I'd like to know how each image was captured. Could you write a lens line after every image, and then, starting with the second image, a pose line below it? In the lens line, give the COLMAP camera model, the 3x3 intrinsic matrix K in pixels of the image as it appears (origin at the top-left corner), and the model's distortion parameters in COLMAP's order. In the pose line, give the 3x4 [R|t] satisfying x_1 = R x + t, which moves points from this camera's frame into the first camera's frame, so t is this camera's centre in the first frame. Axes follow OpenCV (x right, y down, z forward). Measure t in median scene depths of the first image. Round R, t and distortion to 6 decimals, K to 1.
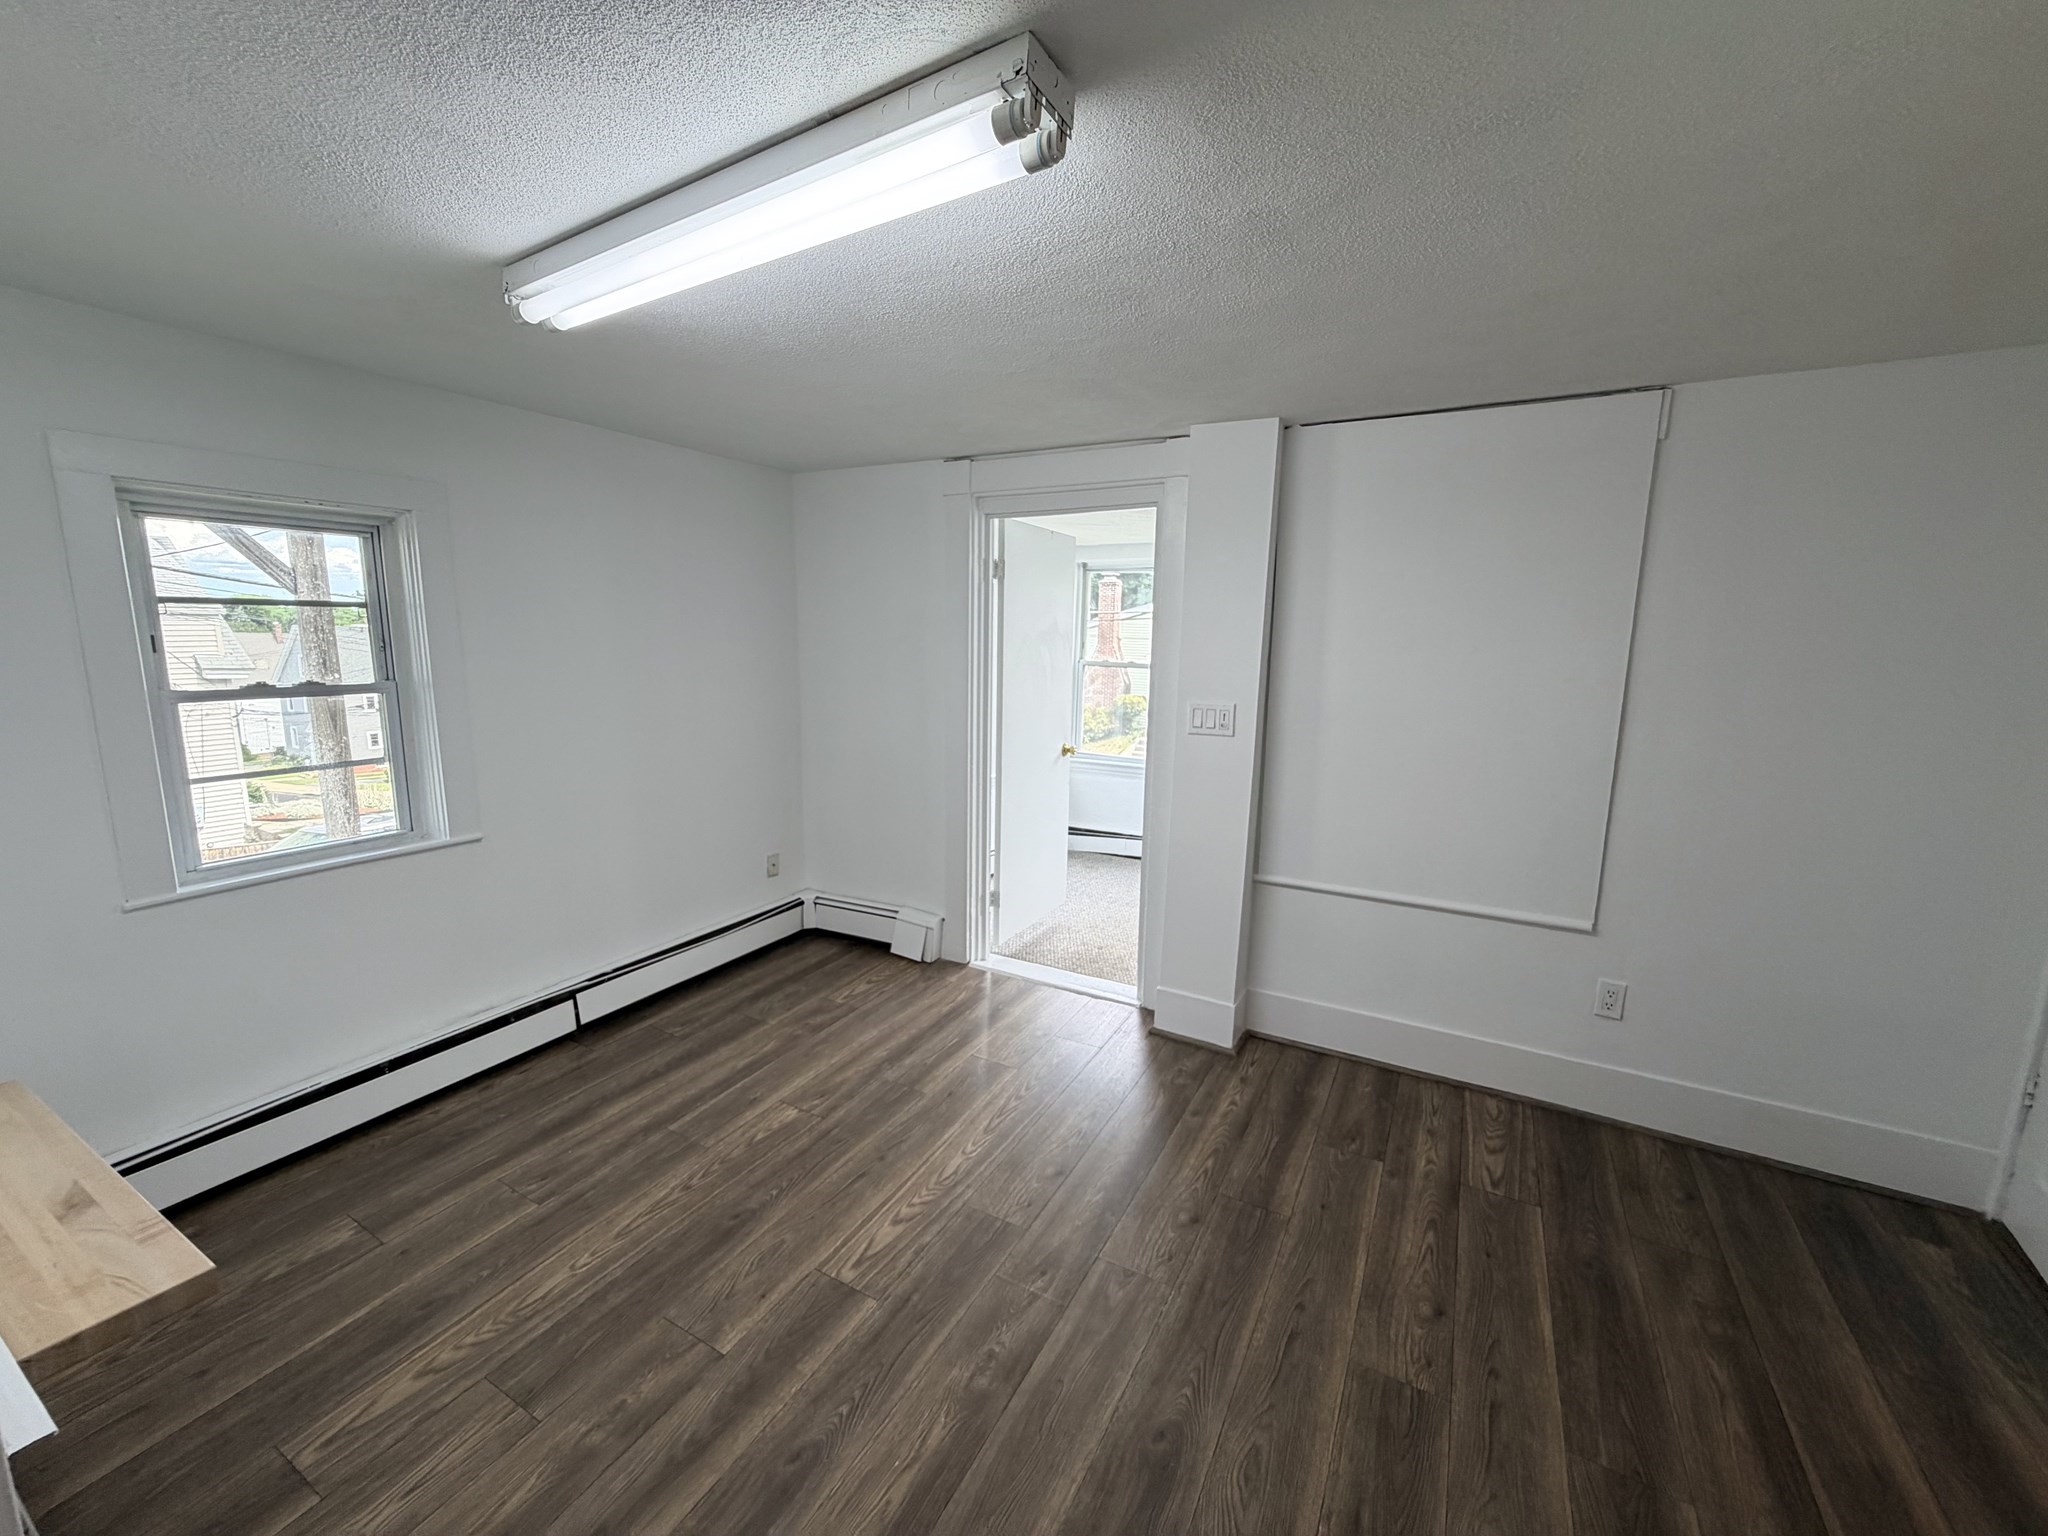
lens RADIAL K [[822.1, 0, 1022.3], [0, 822.1, 765.9], [0, 0, 1]] dist [0.004402, 0.000443]
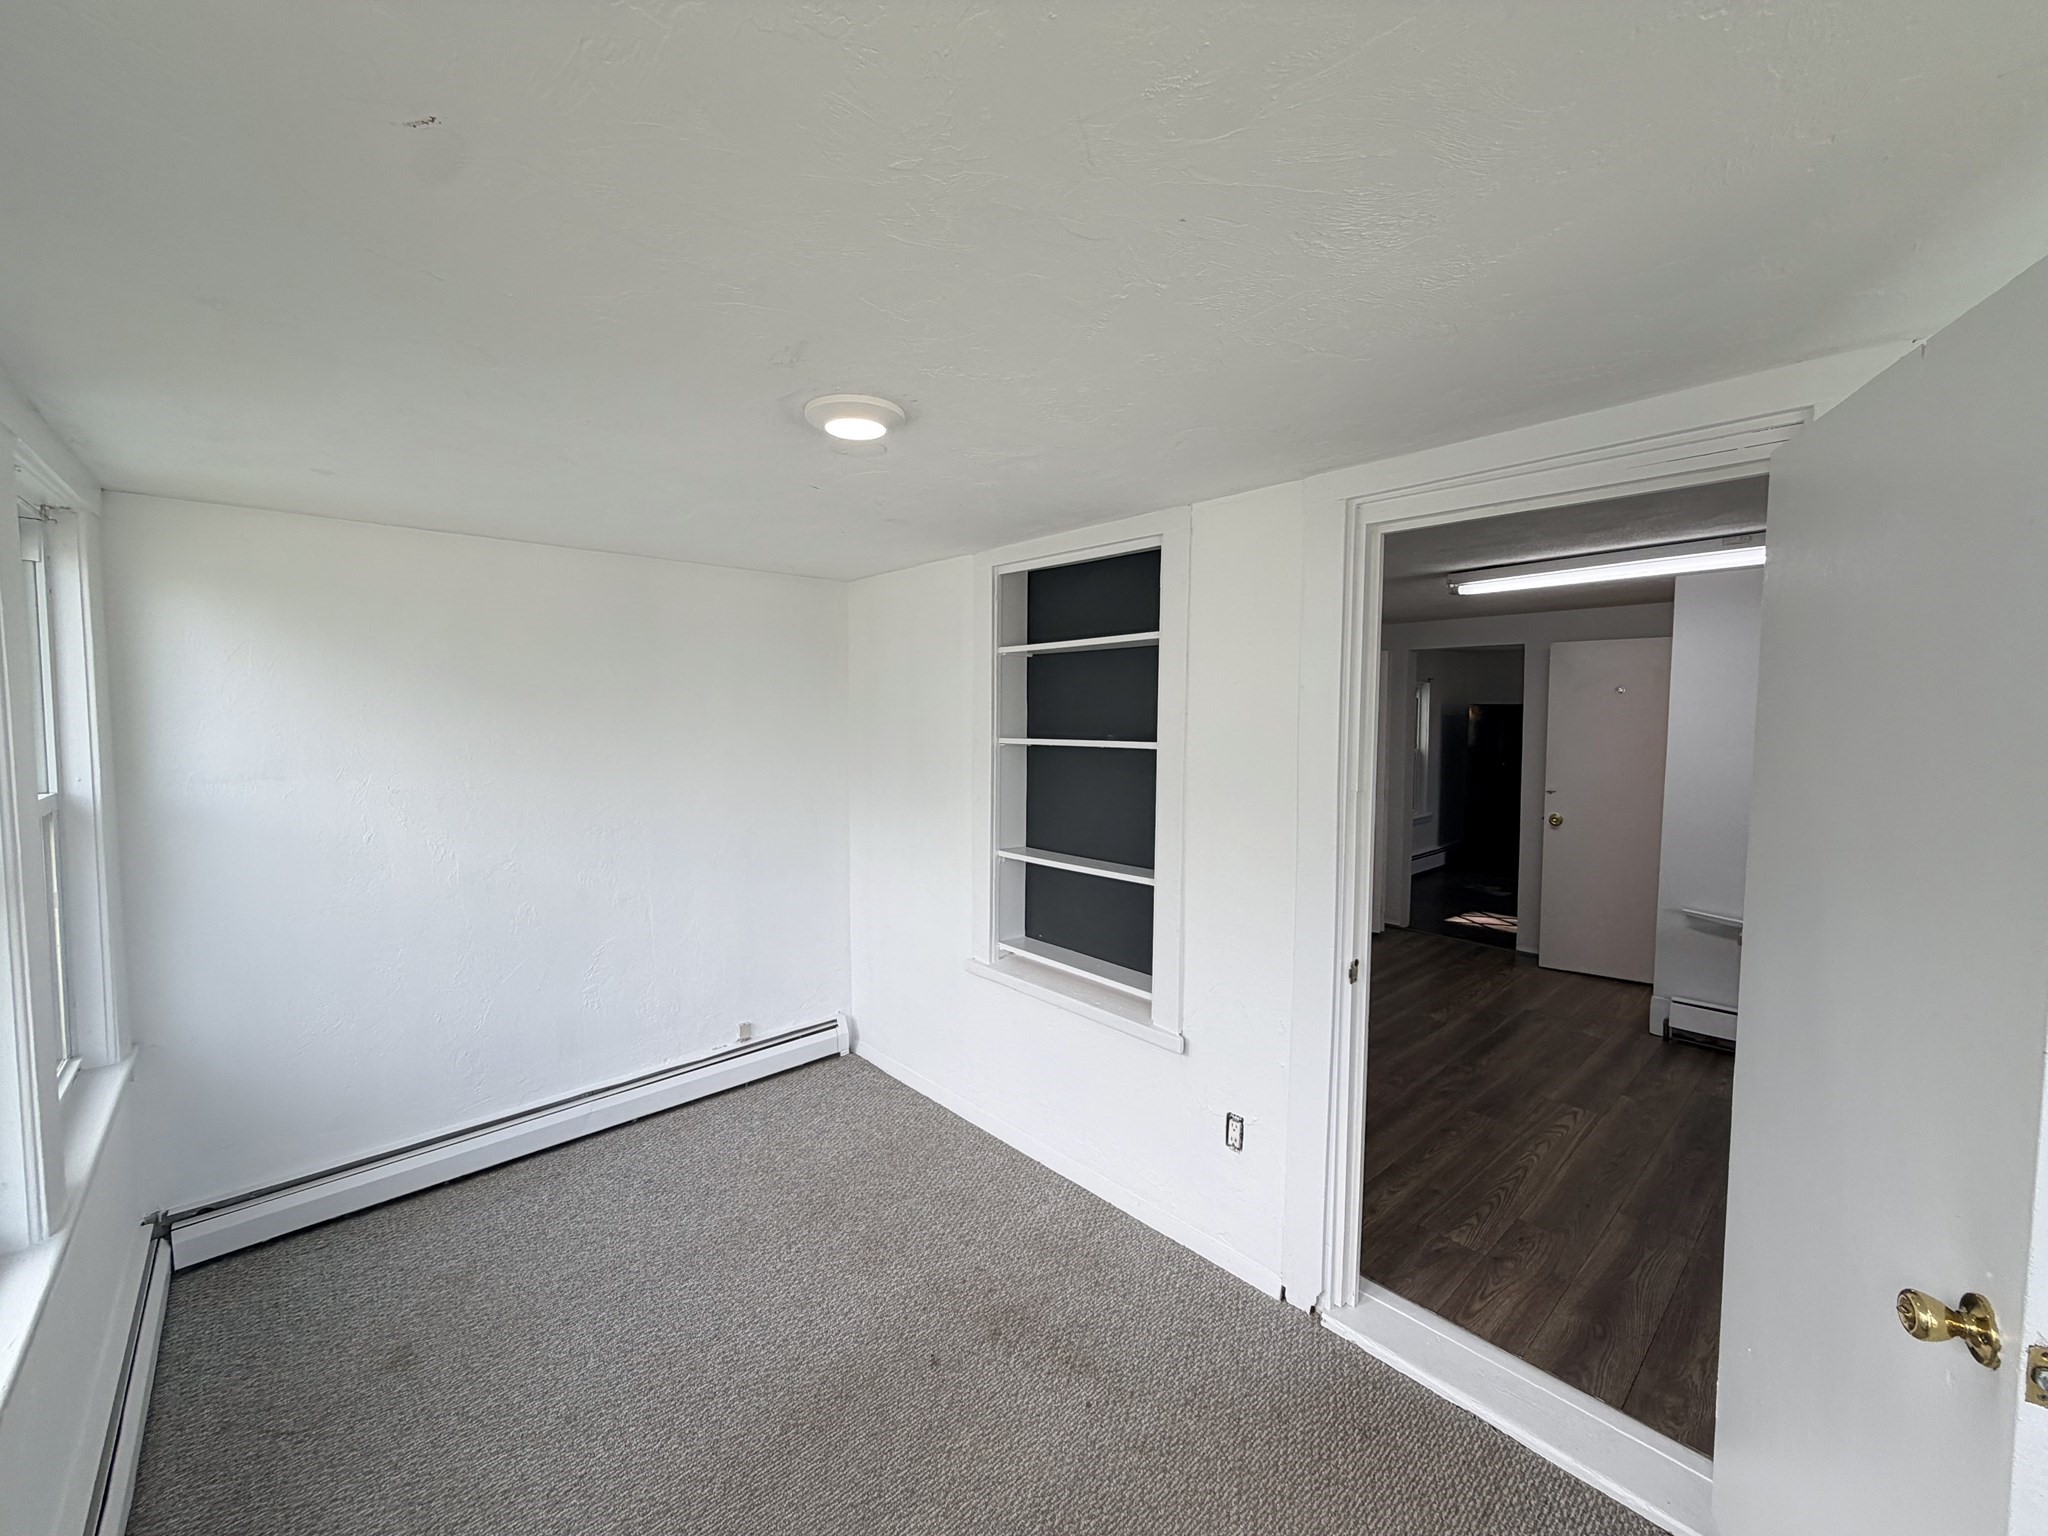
lens RADIAL K [[822.1, 0, 1022.1], [0, 822.1, 765.7], [0, 0, 1]] dist [0.004402, 0.000443]
pose [[-0.946138, -0.045282, 0.320582, 0.299129], [0.027267, 0.975509, 0.218262, -0.388733], [-0.322614, 0.215247, -0.921731, 2.384638]]
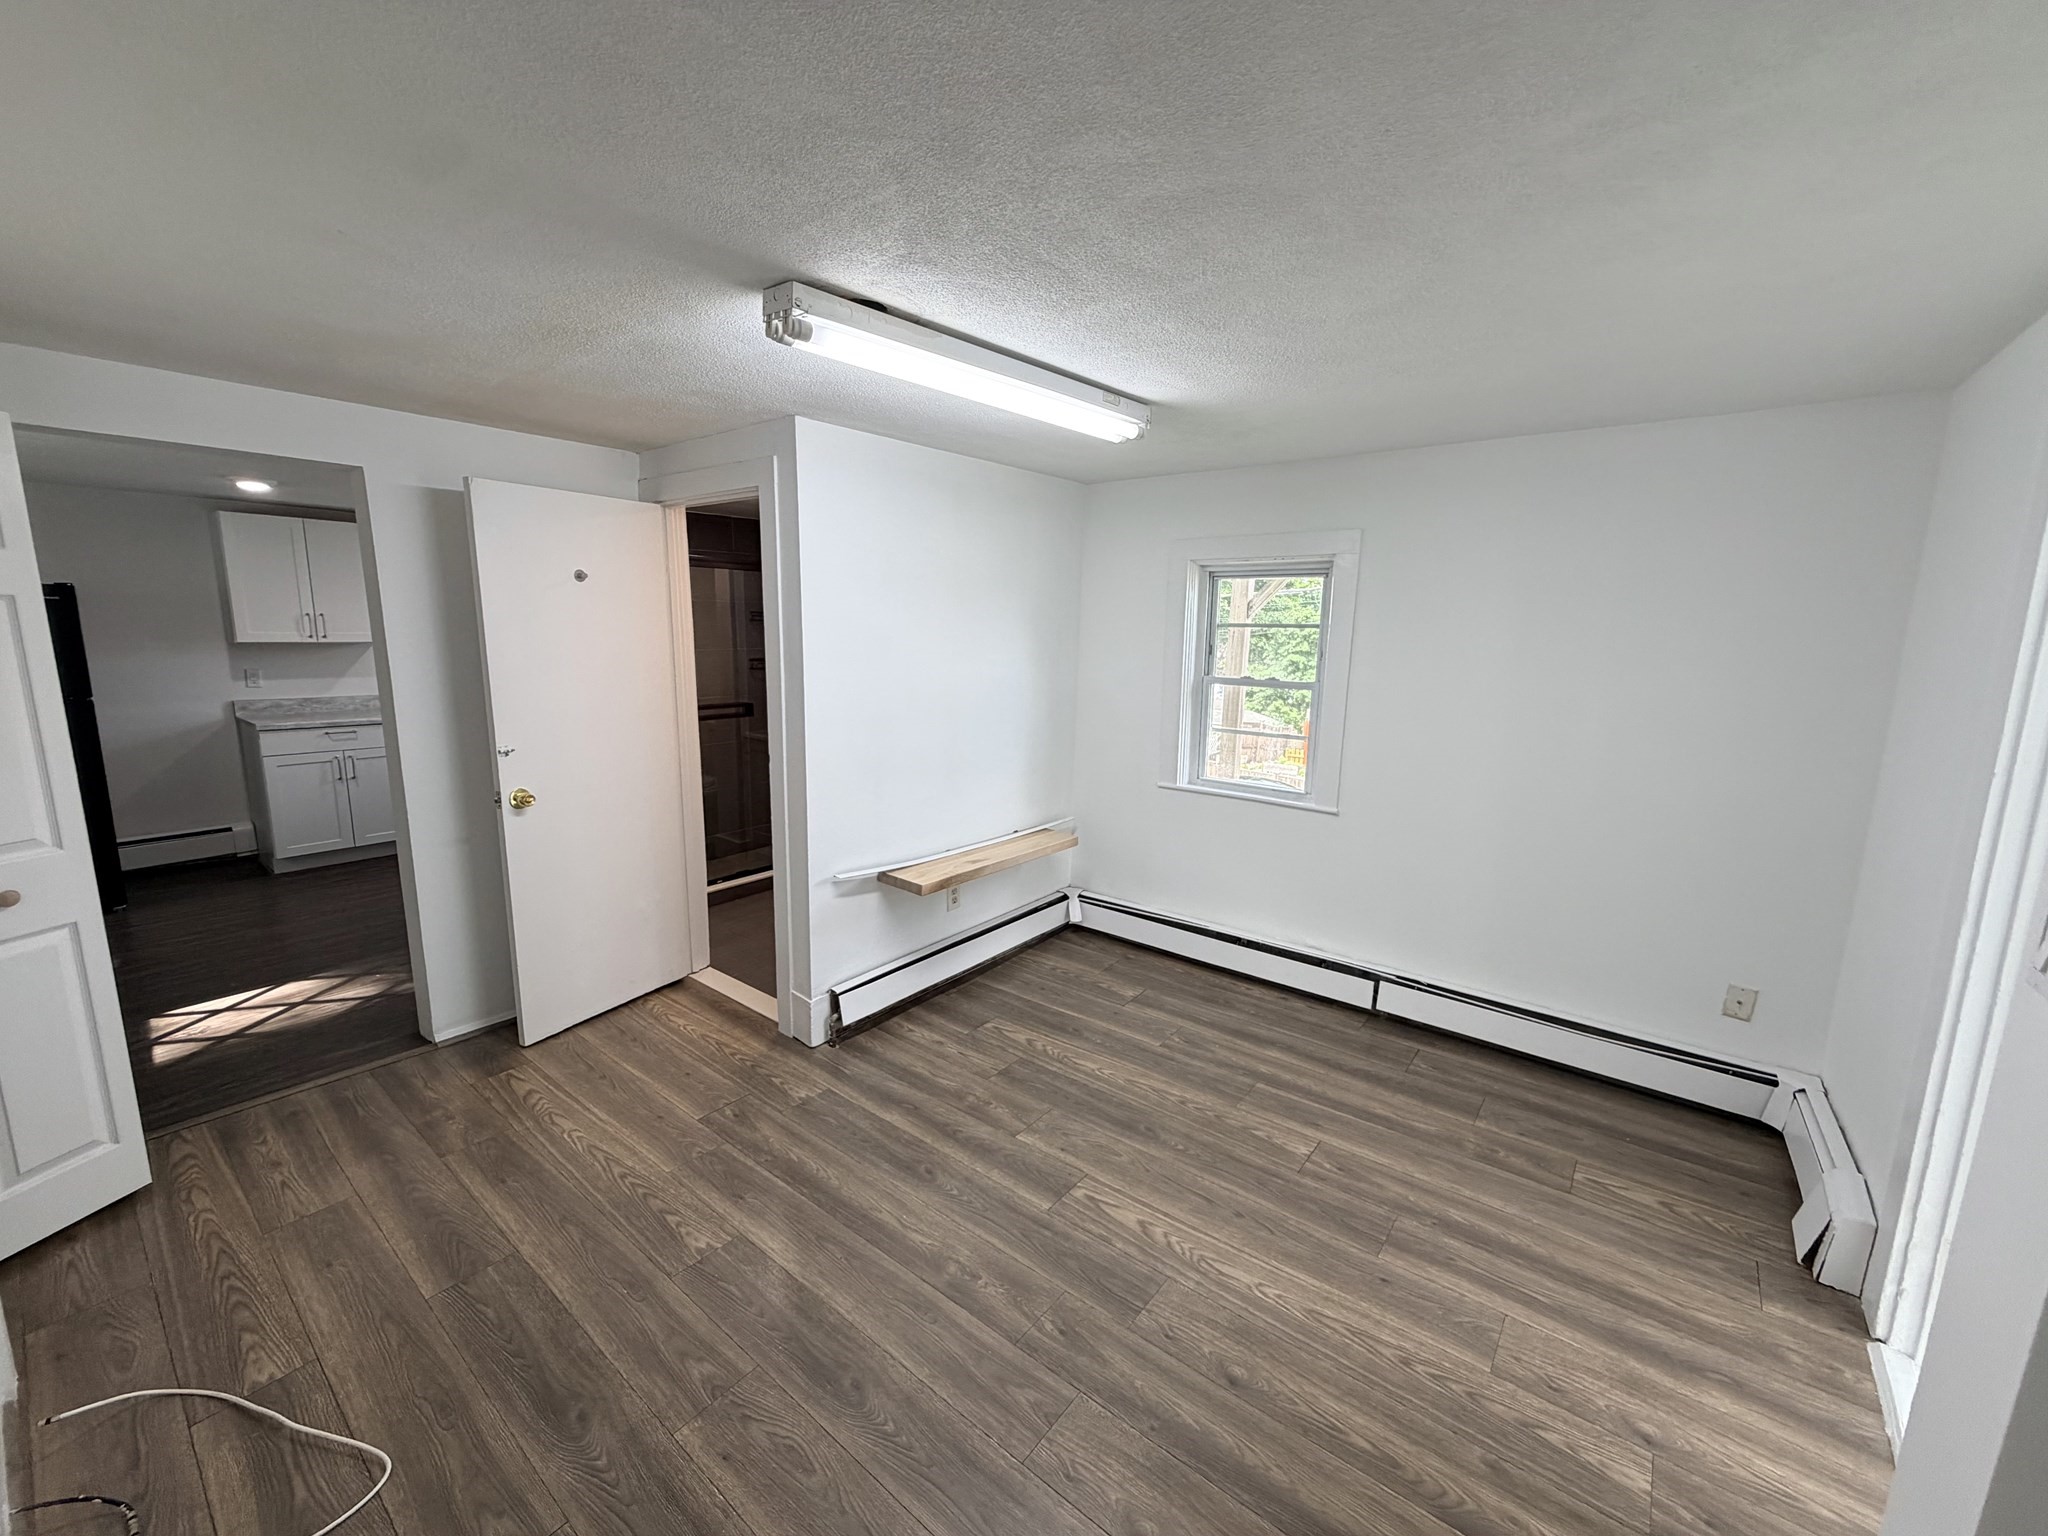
lens RADIAL K [[822.1, 0, 1017.2], [0, 822.1, 769.7], [0, 0, 1]] dist [0.004402, 0.000443]
pose [[-0.174567, 0.152368, -0.972785, 0.739964], [-0.179623, 0.966449, 0.183609, -0.140305], [0.968123, 0.206787, -0.141342, 0.834405]]
